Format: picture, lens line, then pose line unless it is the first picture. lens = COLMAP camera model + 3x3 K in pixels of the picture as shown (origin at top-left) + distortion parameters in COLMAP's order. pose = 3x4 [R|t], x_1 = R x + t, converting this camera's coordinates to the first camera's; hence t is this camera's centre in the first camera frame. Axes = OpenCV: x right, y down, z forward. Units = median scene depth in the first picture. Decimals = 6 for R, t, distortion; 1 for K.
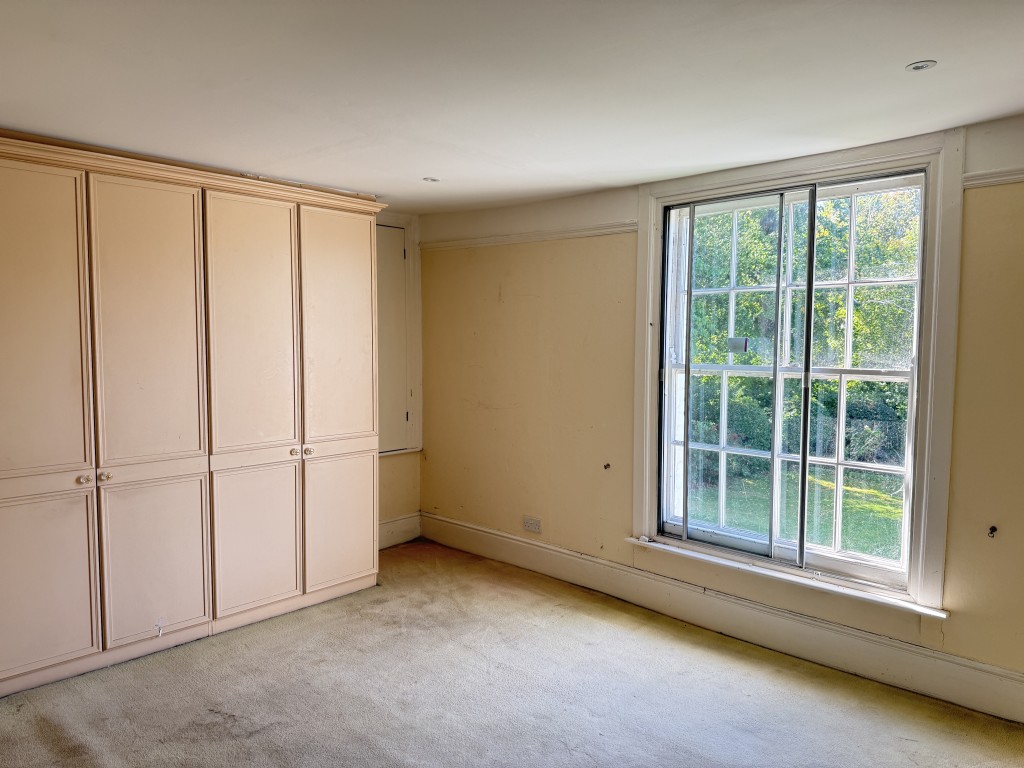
lens RADIAL K [[723.0, 0, 513.2], [0, 723.0, 385.9], [0, 0, 1]] dist [0.011053, -0.006117]
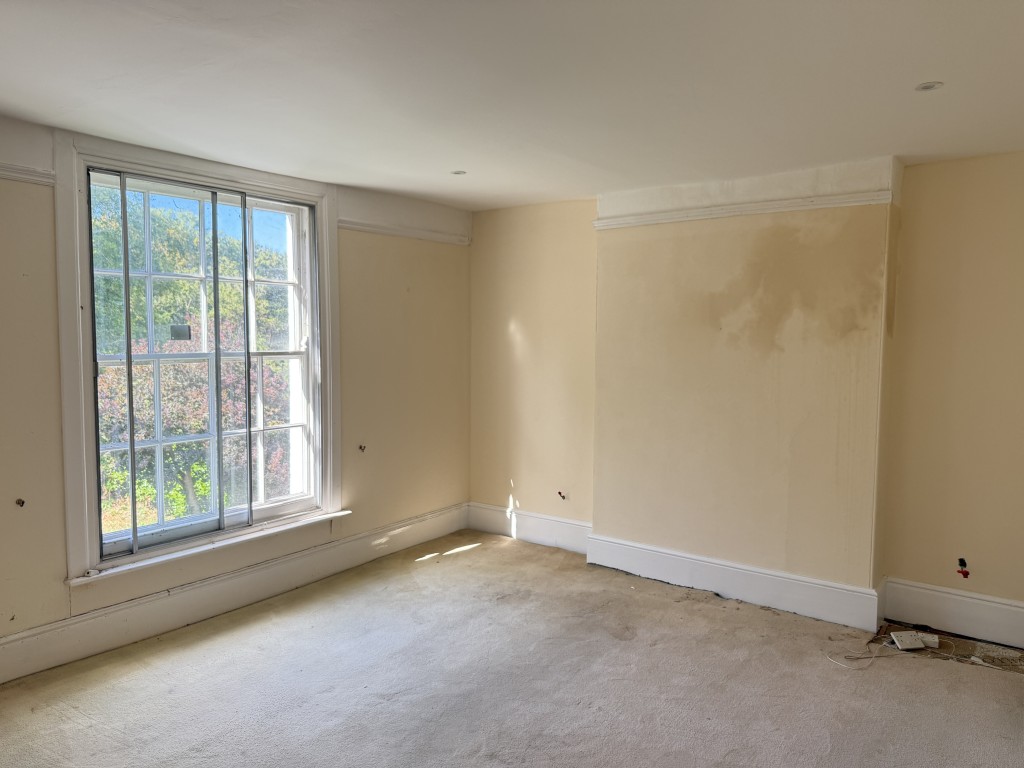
lens RADIAL K [[723.0, 0, 513.1], [0, 723.0, 384.4], [0, 0, 1]] dist [0.011053, -0.006117]
pose [[-0.138567, -0.088028, 0.986433, -0.714177], [0.049316, 0.994193, 0.095648, -0.057477], [-0.989124, 0.061901, -0.133422, 0.664610]]
